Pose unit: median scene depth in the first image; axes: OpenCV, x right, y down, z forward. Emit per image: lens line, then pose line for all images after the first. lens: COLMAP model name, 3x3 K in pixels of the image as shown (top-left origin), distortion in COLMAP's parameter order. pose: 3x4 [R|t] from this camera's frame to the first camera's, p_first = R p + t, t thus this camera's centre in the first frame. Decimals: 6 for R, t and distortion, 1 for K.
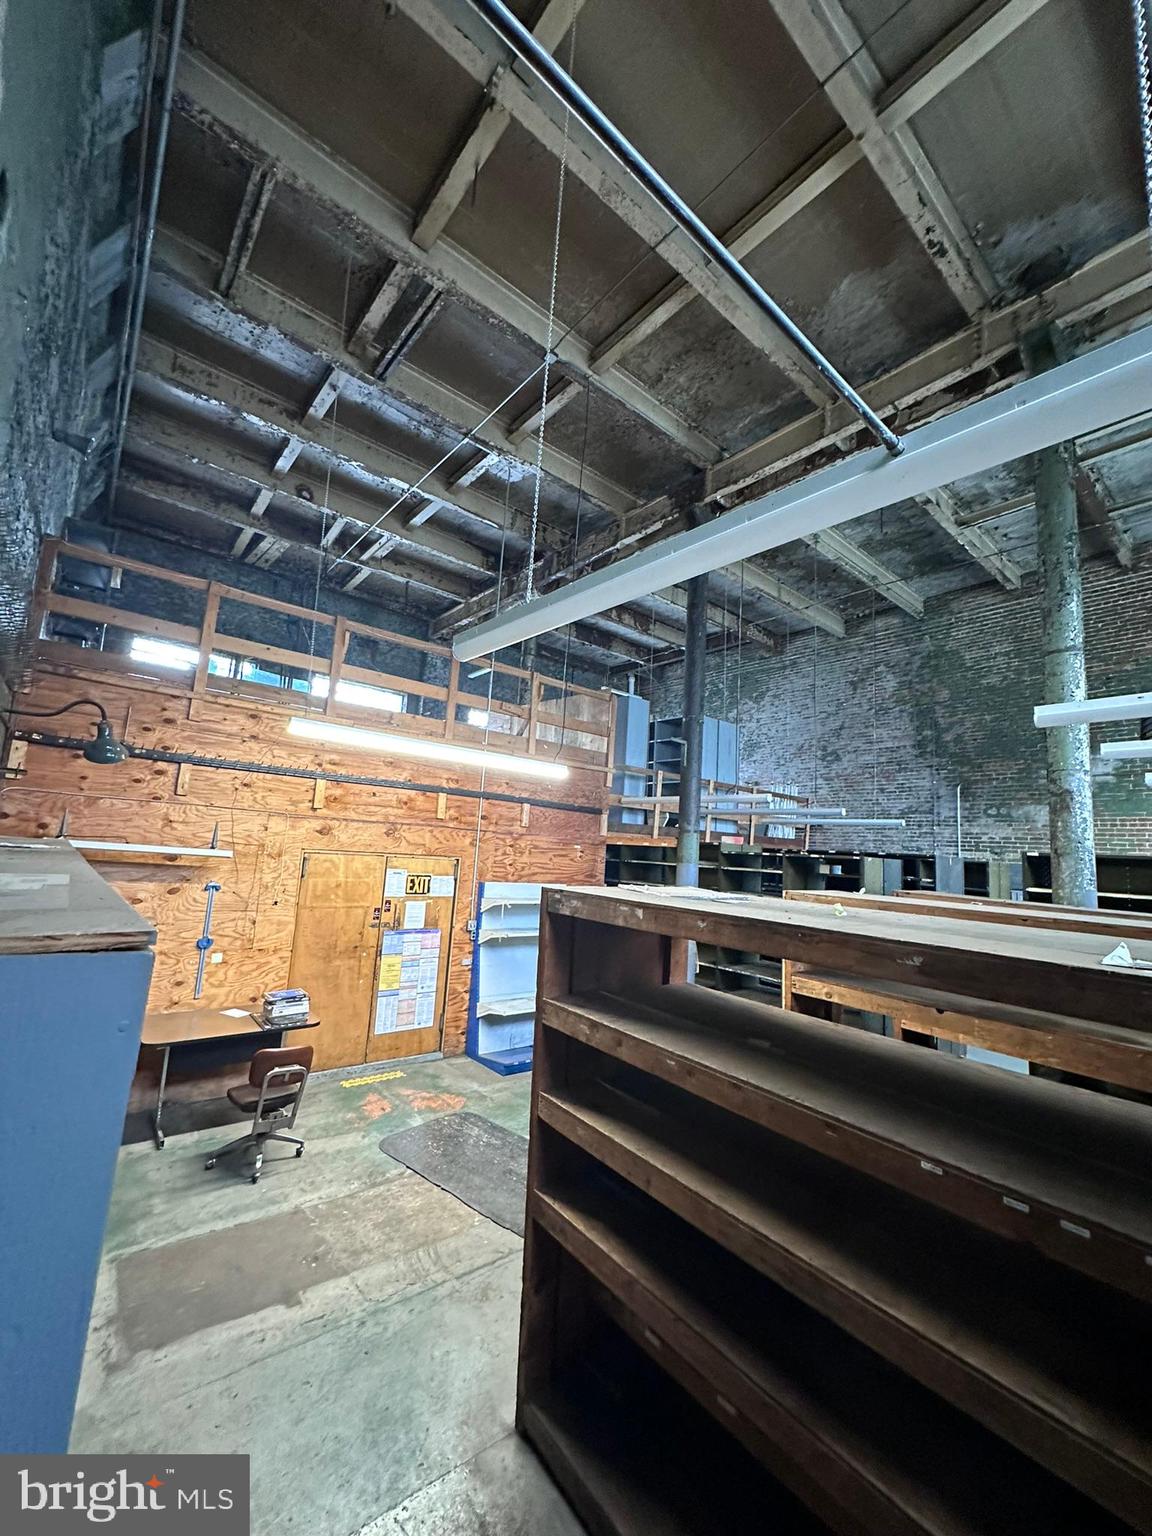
lens RADIAL K [[612.1, 0, 579.1], [0, 612.1, 769.7], [0, 0, 1]] dist [-0.005141, 0.000910]
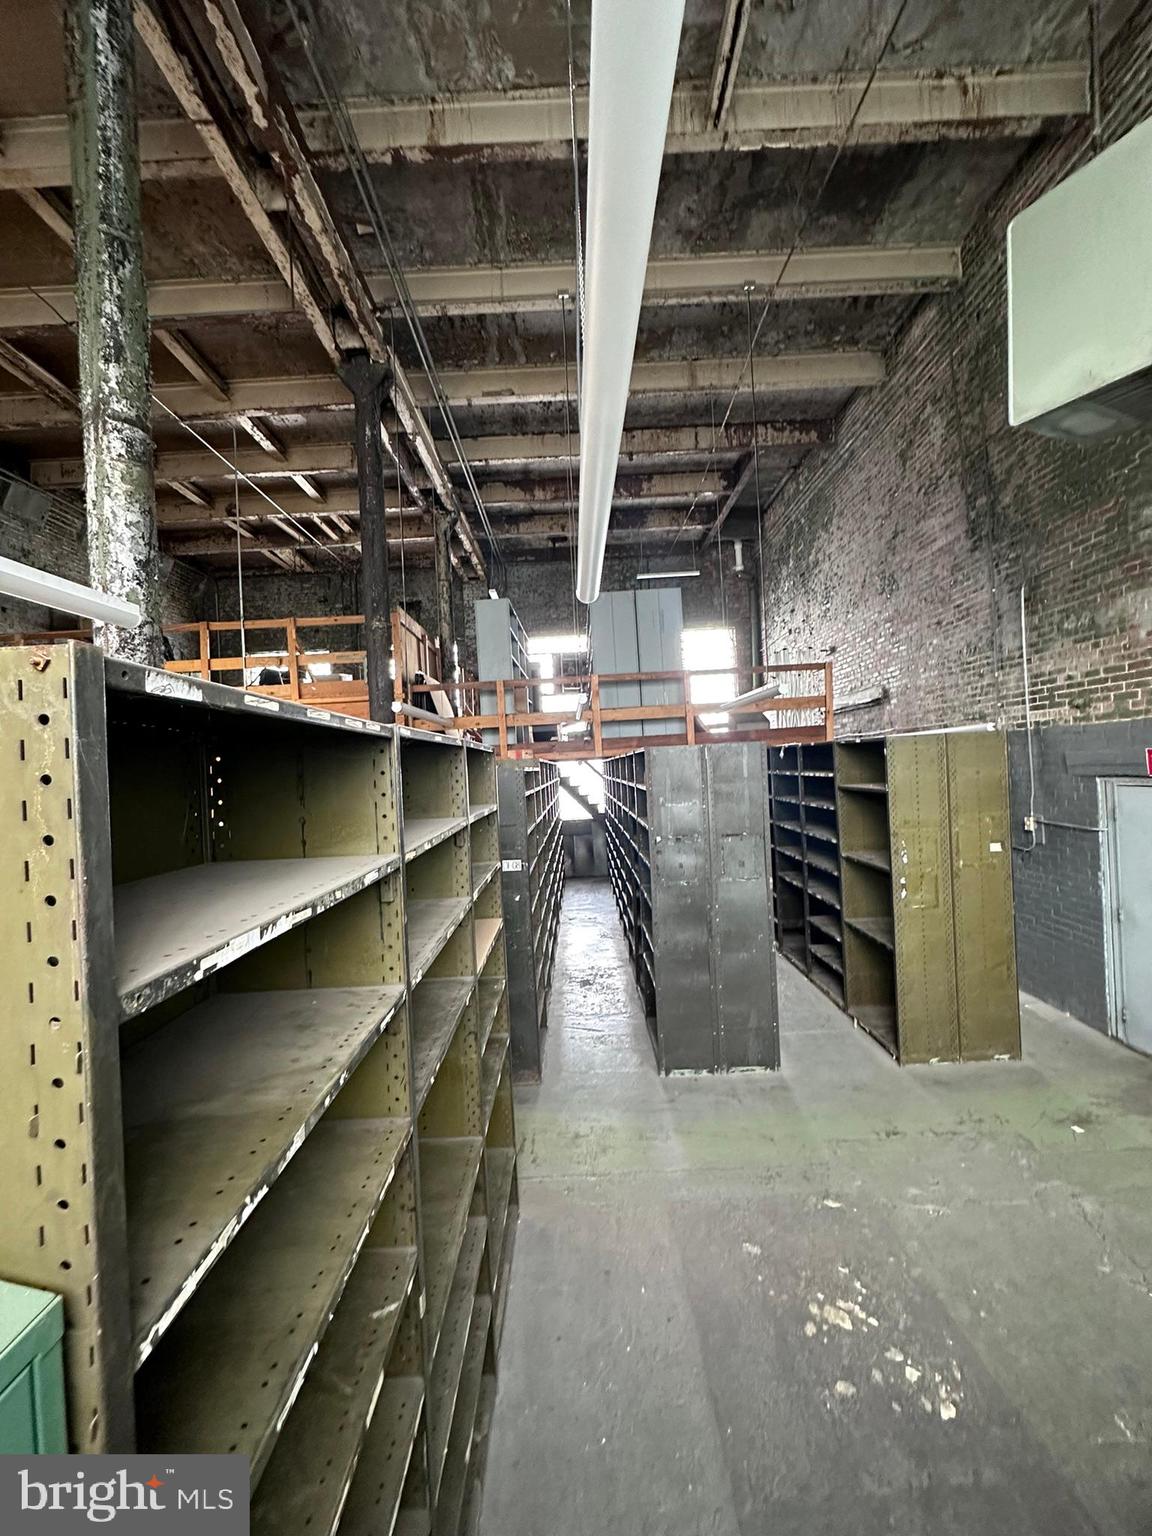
lens RADIAL K [[612.1, 0, 579.1], [0, 612.1, 769.7], [0, 0, 1]] dist [-0.005141, 0.000910]
pose [[0.768253, -0.101329, -0.632076, 0.626543], [0.183997, 0.980680, 0.066423, 0.073259], [0.613134, -0.167329, 0.772054, 0.328588]]
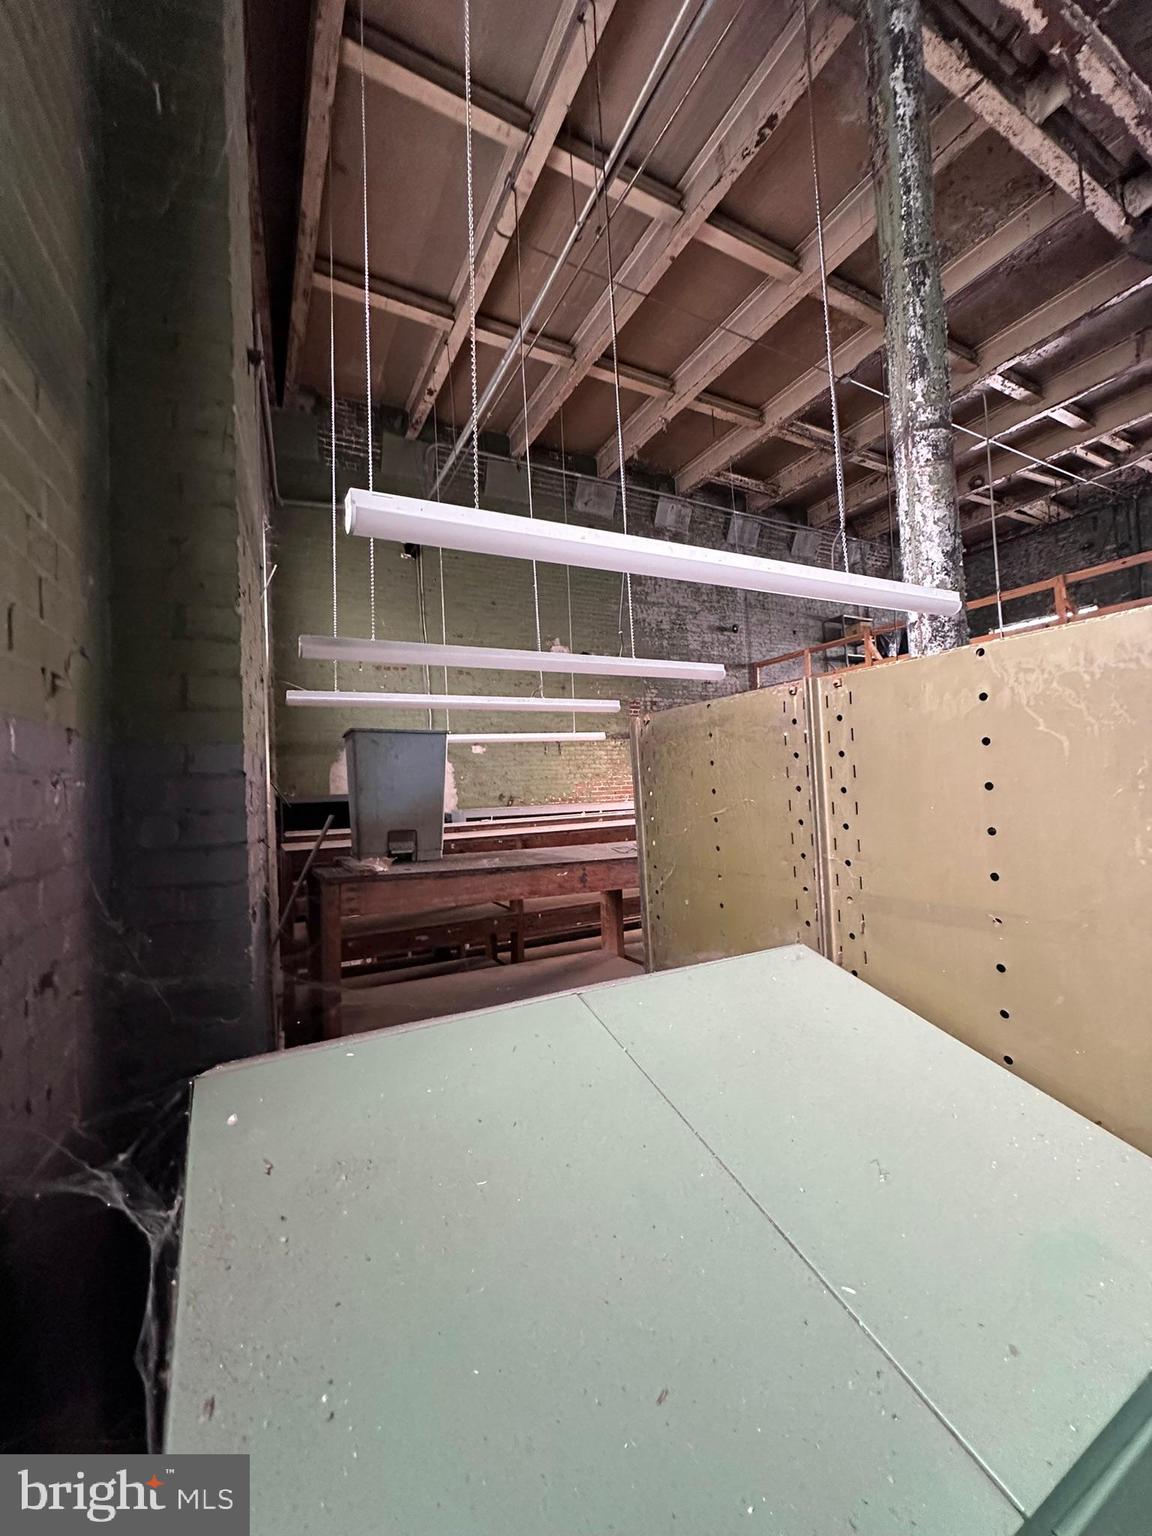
lens RADIAL K [[612.1, 0, 579.1], [0, 612.1, 769.7], [0, 0, 1]] dist [-0.005141, 0.000910]
pose [[-0.192932, -0.086653, -0.977378, 0.622125], [0.170958, 0.977889, -0.120445, 0.070522], [0.966204, -0.190328, -0.173852, 0.301362]]
